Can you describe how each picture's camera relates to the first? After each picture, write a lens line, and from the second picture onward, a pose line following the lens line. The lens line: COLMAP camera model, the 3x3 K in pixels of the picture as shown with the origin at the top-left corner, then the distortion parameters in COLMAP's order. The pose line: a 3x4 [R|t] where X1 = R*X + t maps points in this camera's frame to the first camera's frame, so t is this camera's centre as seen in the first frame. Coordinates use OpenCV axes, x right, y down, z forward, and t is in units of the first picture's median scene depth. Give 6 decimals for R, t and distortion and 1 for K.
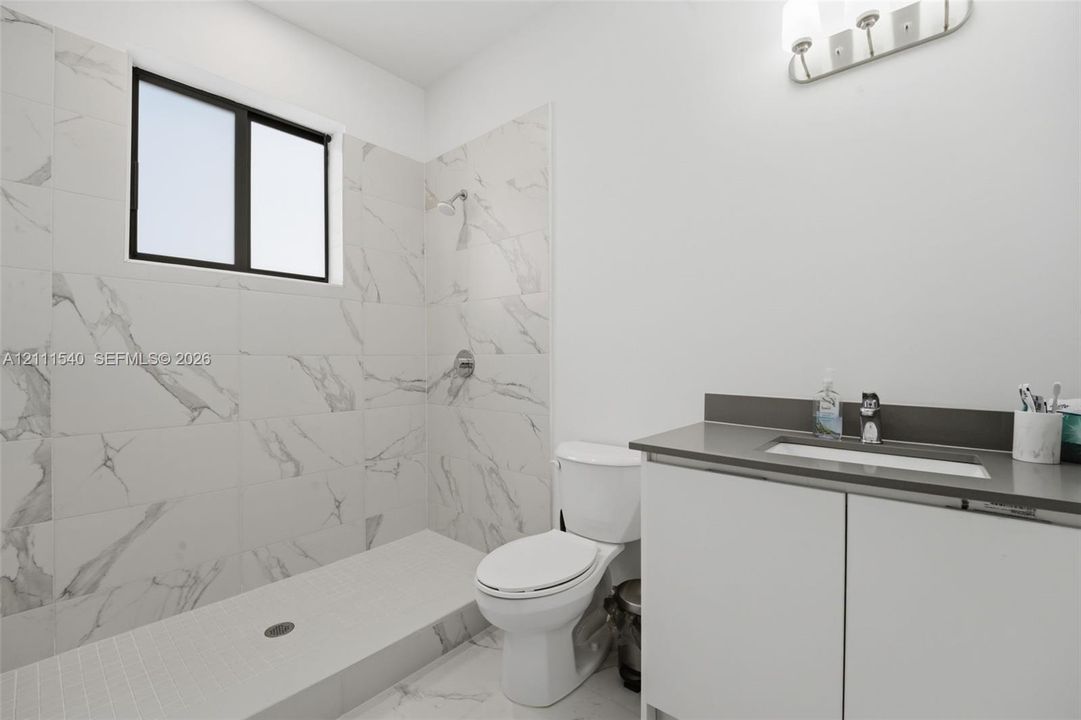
lens RADIAL K [[450.5, 0, 546.8], [0, 450.5, 358.5], [0, 0, 1]] dist [-0.008124, -0.004998]
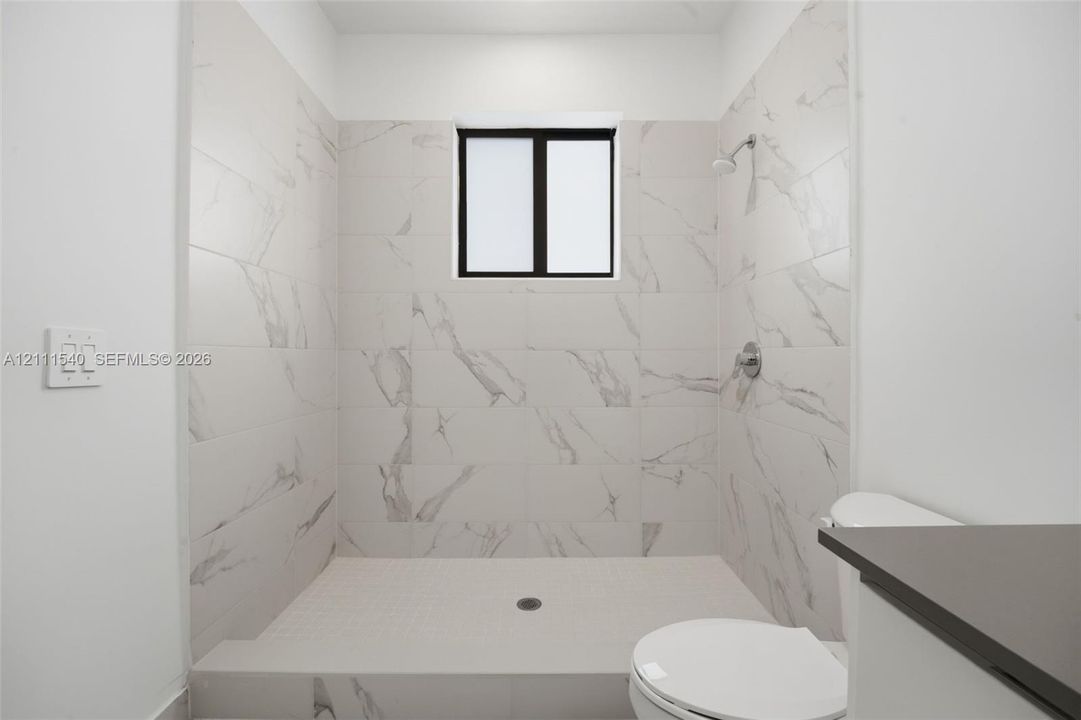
lens RADIAL K [[450.5, 0, 540.5], [0, 450.5, 357.5], [0, 0, 1]] dist [-0.008124, -0.004998]
pose [[0.650996, 0.009914, -0.759017, 0.197651], [-0.001550, 0.999930, 0.011731, -0.001754], [0.759080, -0.006460, 0.650966, 0.261160]]
